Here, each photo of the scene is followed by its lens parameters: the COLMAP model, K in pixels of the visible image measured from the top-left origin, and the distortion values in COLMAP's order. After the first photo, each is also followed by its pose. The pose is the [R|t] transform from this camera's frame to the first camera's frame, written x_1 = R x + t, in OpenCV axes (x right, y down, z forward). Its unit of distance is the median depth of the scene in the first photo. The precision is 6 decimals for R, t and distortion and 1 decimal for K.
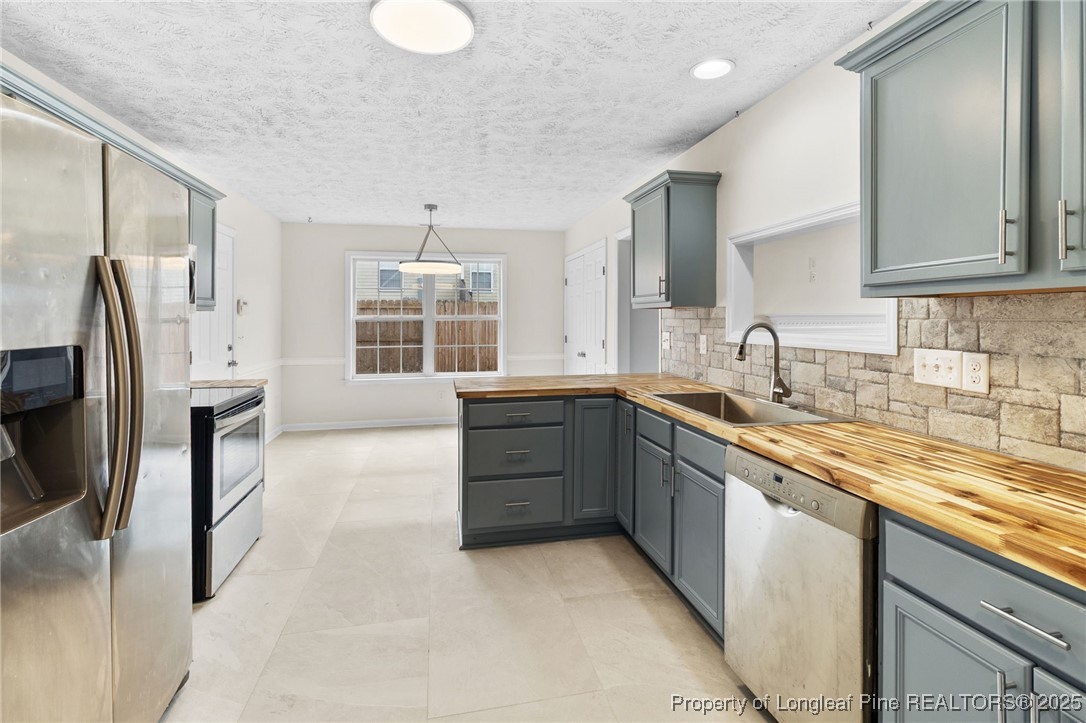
lens RADIAL K [[517.3, 0, 543.6], [0, 517.3, 319.2], [0, 0, 1]] dist [0.000174, 0.000337]
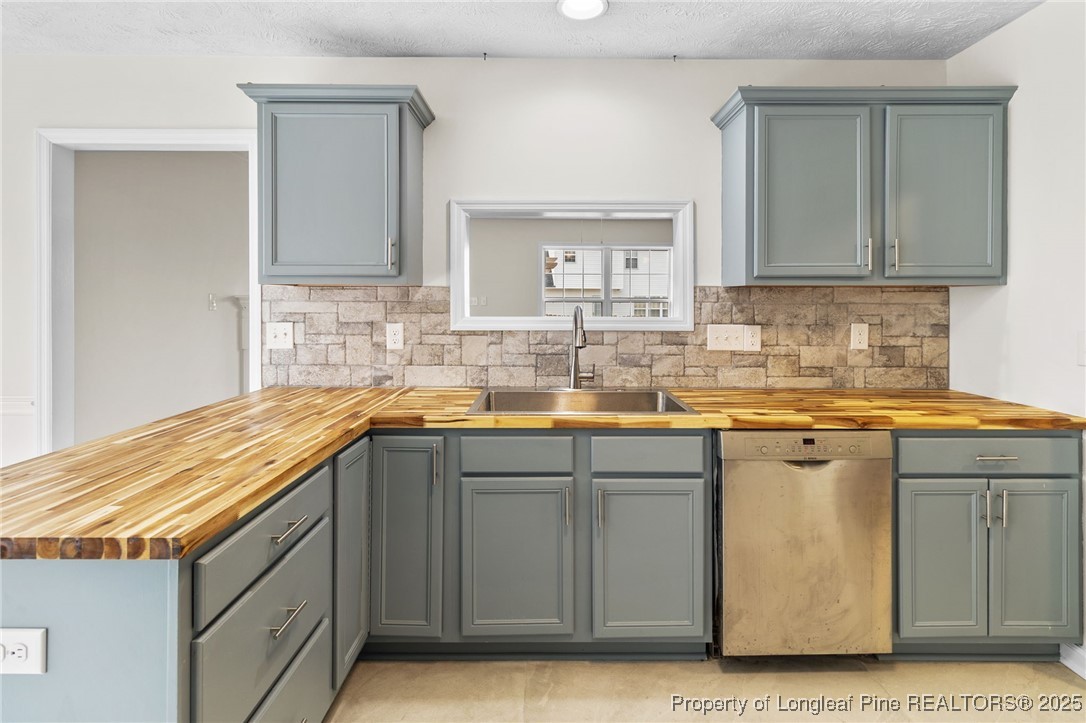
lens RADIAL K [[517.3, 0, 552.3], [0, 517.3, 307.0], [0, 0, 1]] dist [0.000174, 0.000337]
pose [[0.199014, -0.005062, 0.979983, -0.586781], [-0.001357, 0.999984, 0.005441, 0.004253], [-0.979996, -0.002412, 0.199004, 1.004309]]
